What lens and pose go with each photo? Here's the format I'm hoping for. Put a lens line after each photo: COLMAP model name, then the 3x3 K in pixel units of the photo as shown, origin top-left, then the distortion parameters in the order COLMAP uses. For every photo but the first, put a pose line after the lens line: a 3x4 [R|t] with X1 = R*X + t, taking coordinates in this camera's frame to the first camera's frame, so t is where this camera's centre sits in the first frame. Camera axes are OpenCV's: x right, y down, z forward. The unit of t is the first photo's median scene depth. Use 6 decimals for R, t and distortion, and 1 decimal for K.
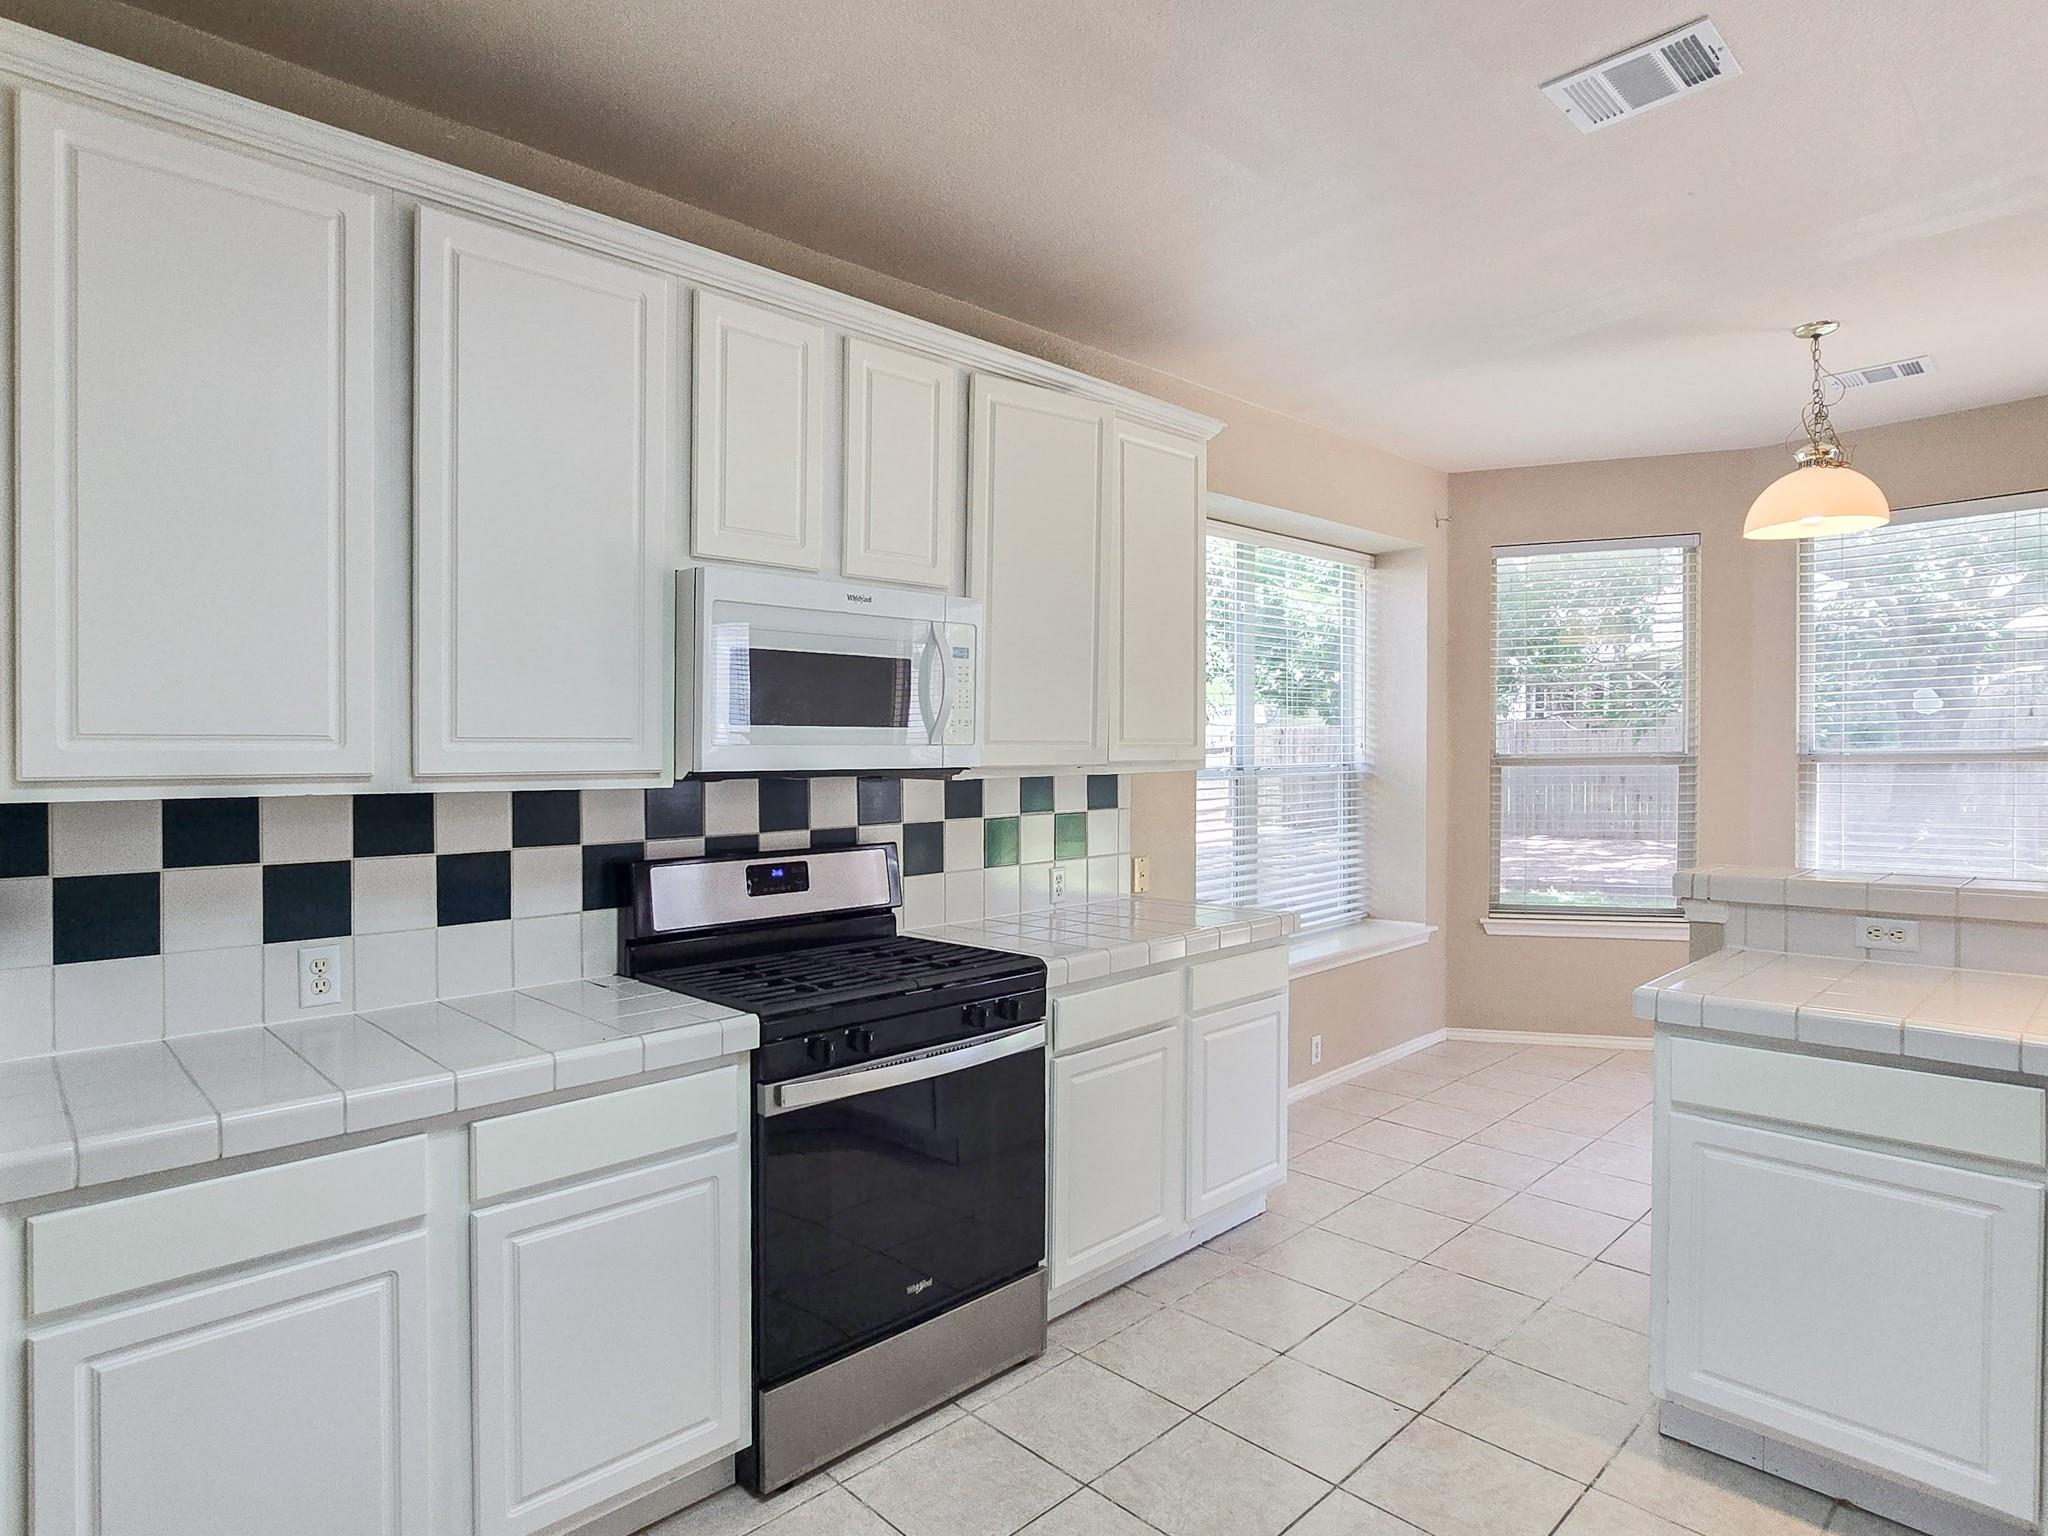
lens RADIAL K [[1110.3, 0, 1021.9], [0, 1110.3, 784.9], [0, 0, 1]] dist [-0.005970, 0.000701]
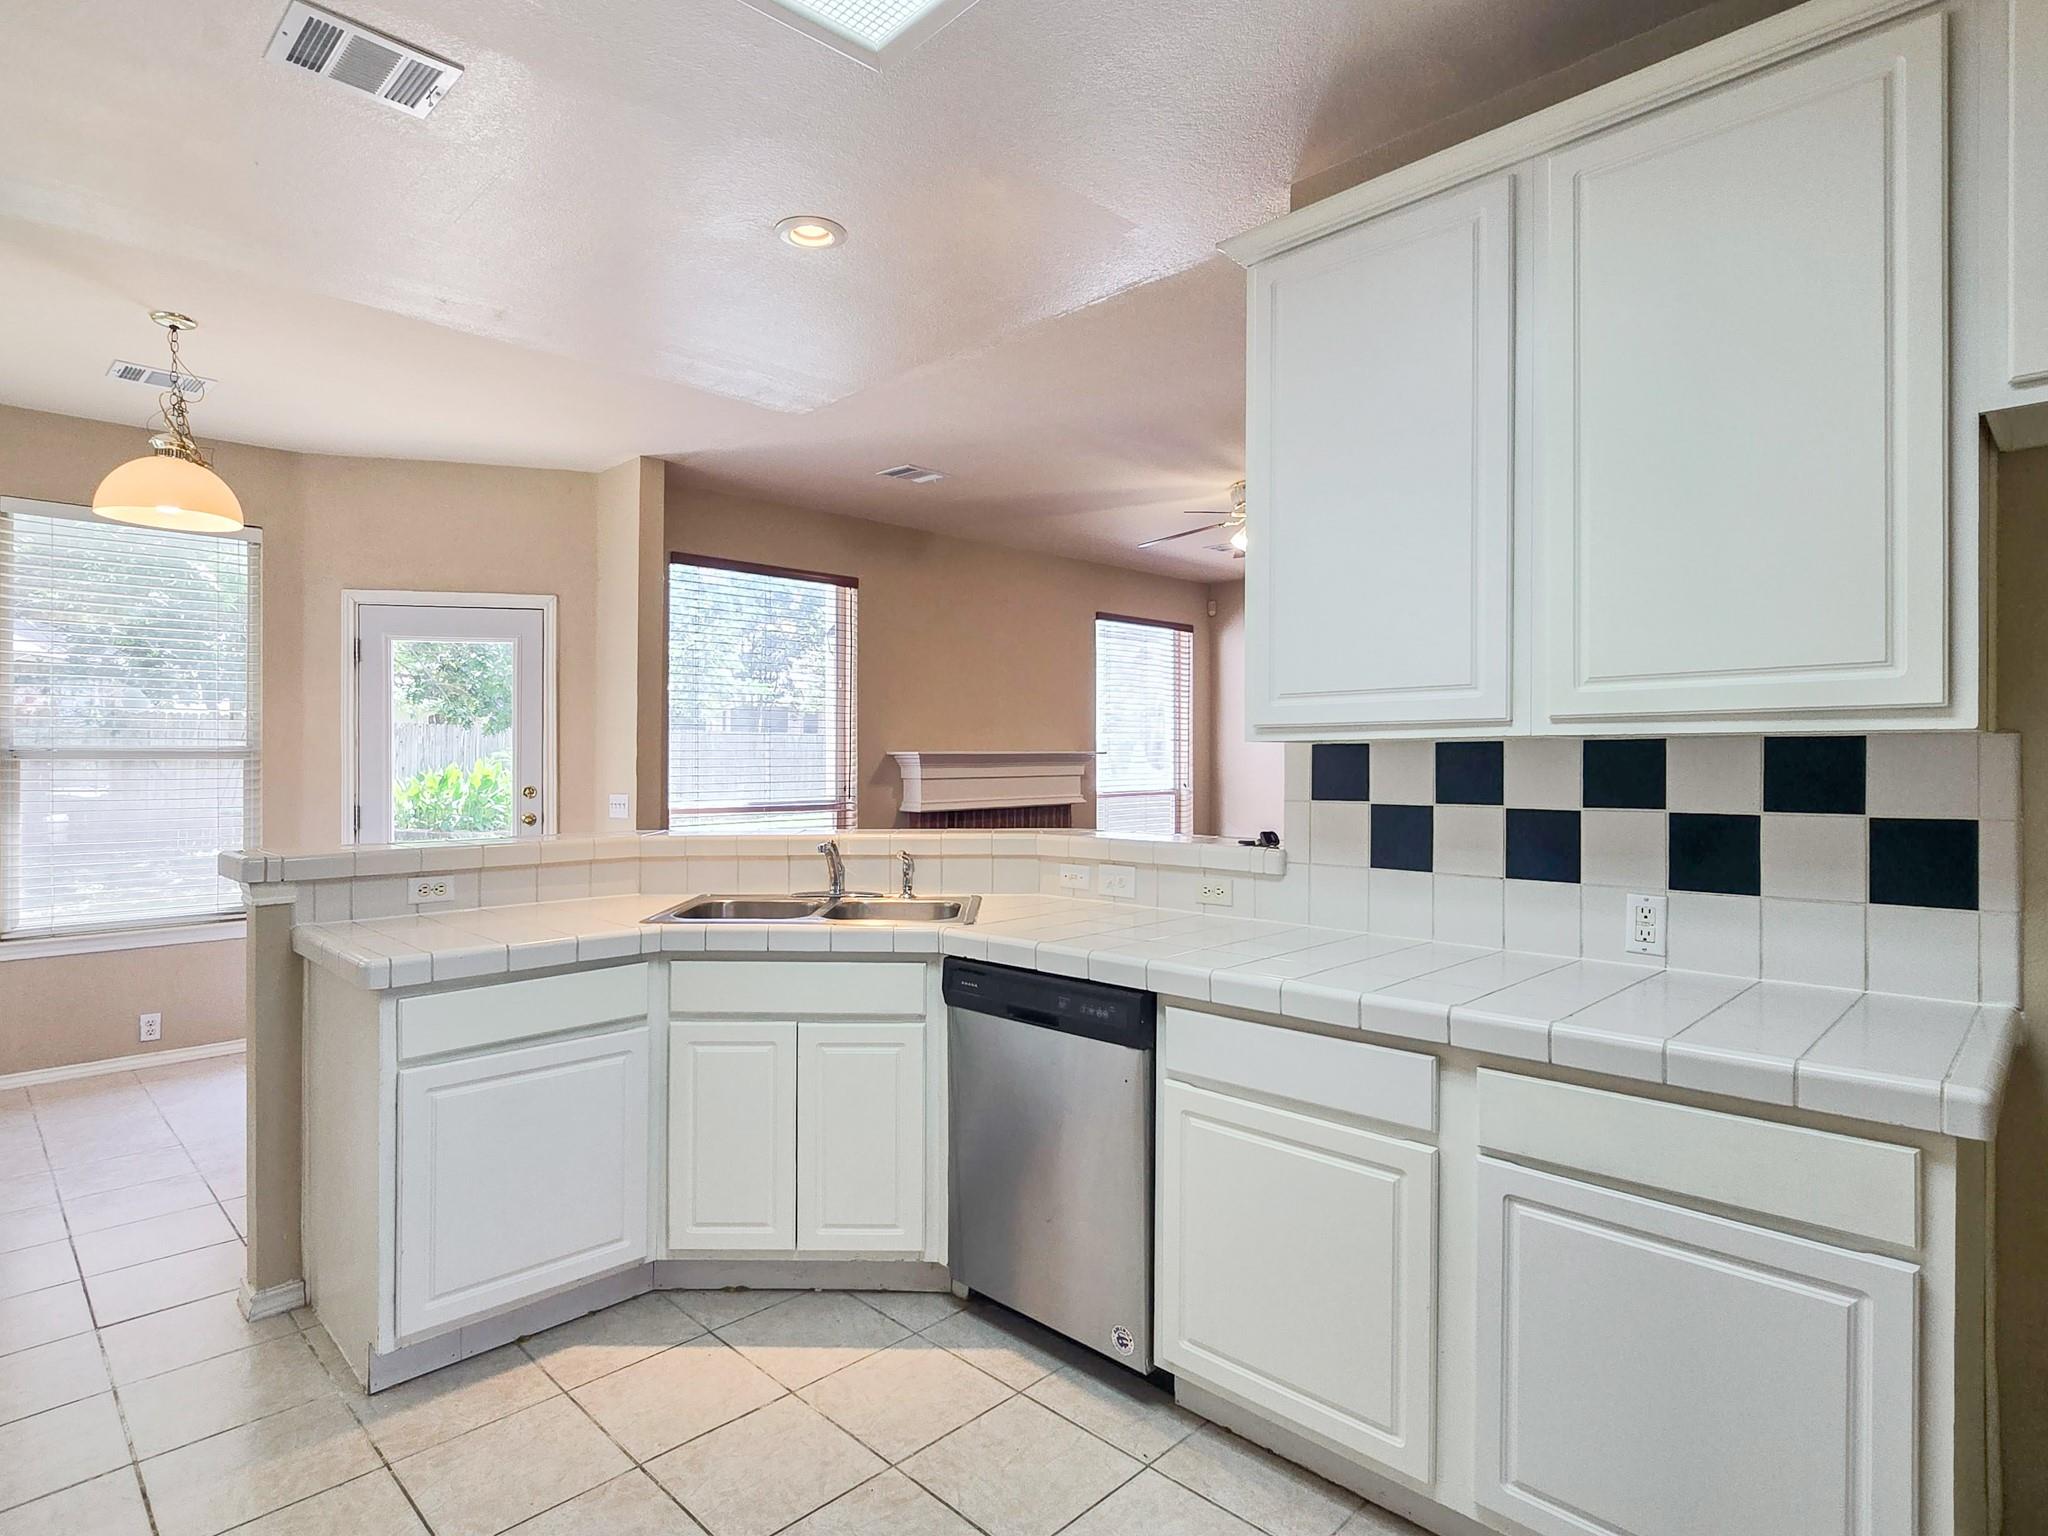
lens RADIAL K [[1100.0, 0, 1024.0], [0, 1100.0, 768.0], [0, 0, 1]] dist [-0.002019, -0.000204]
pose [[-0.018528, 0.004459, 0.999818, -0.389050], [0.024869, 0.999683, -0.003997, 0.021666], [-0.999519, 0.024790, -0.018633, 0.344909]]
